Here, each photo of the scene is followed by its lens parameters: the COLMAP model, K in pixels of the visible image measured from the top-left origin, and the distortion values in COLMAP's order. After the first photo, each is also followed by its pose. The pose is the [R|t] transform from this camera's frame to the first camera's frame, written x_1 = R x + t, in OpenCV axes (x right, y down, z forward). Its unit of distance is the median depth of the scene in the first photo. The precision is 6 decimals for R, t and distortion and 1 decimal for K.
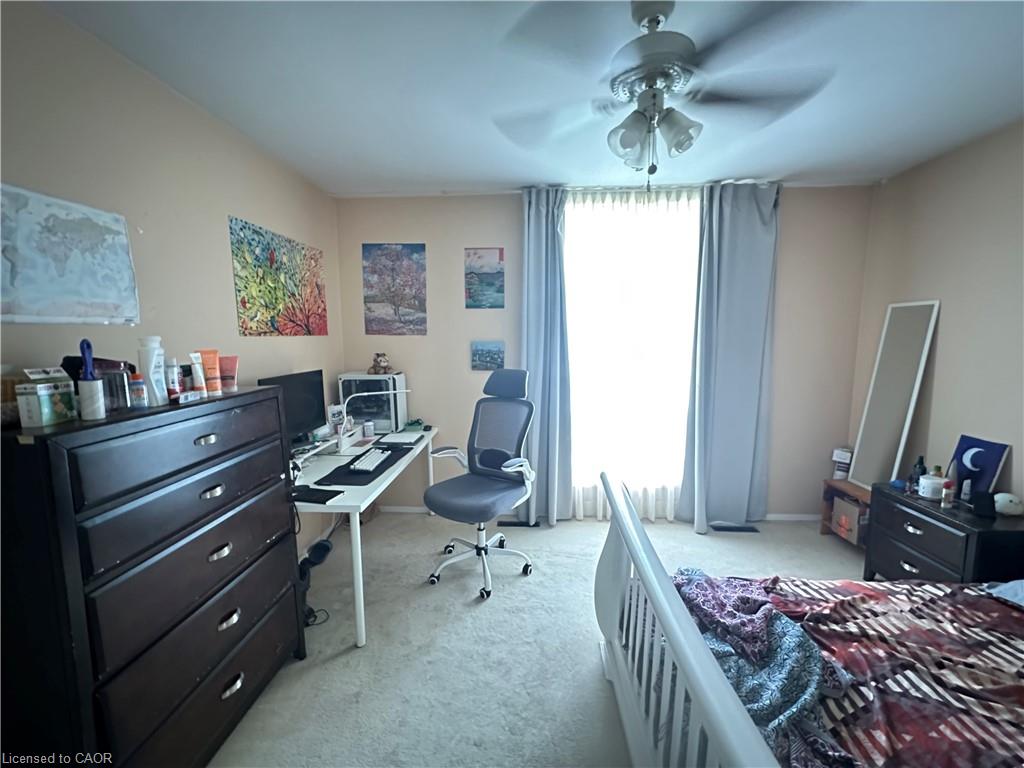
lens RADIAL K [[407.5, 0, 512.2], [0, 407.5, 385.8], [0, 0, 1]] dist [-0.001983, 0.000784]
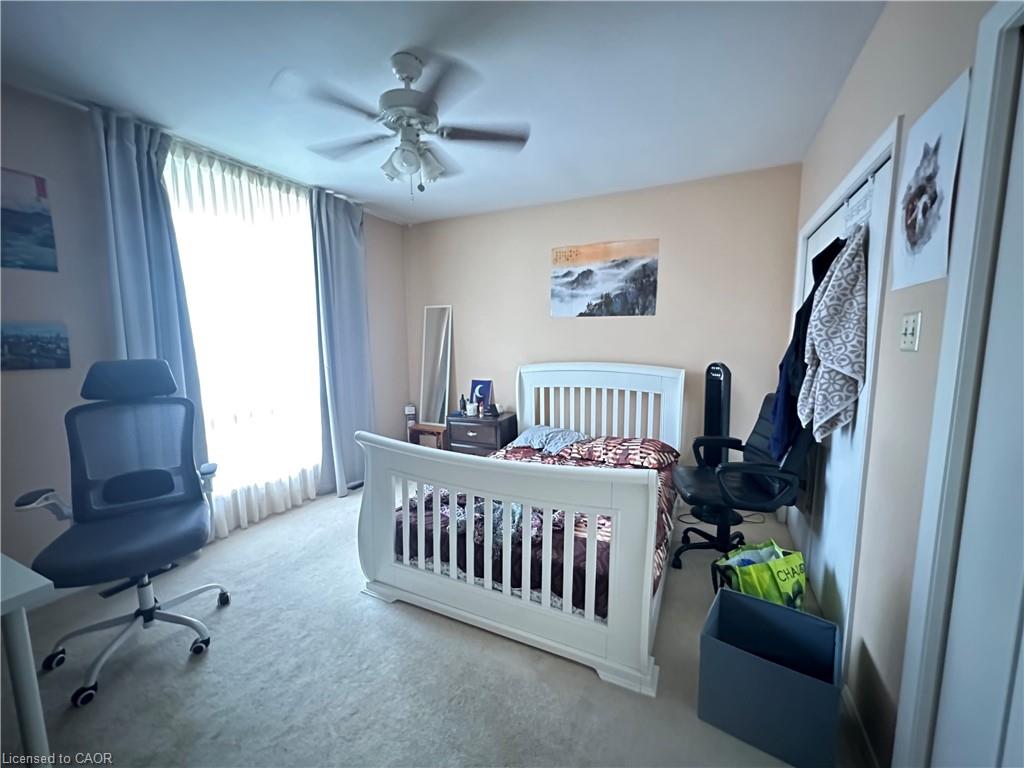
lens RADIAL K [[407.5, 0, 515.1], [0, 407.5, 386.9], [0, 0, 1]] dist [-0.001983, 0.000784]
pose [[0.374771, -0.110721, 0.920482, -0.408547], [0.122008, 0.990098, 0.069420, 0.039402], [-0.919054, 0.086290, 0.384570, 0.101456]]
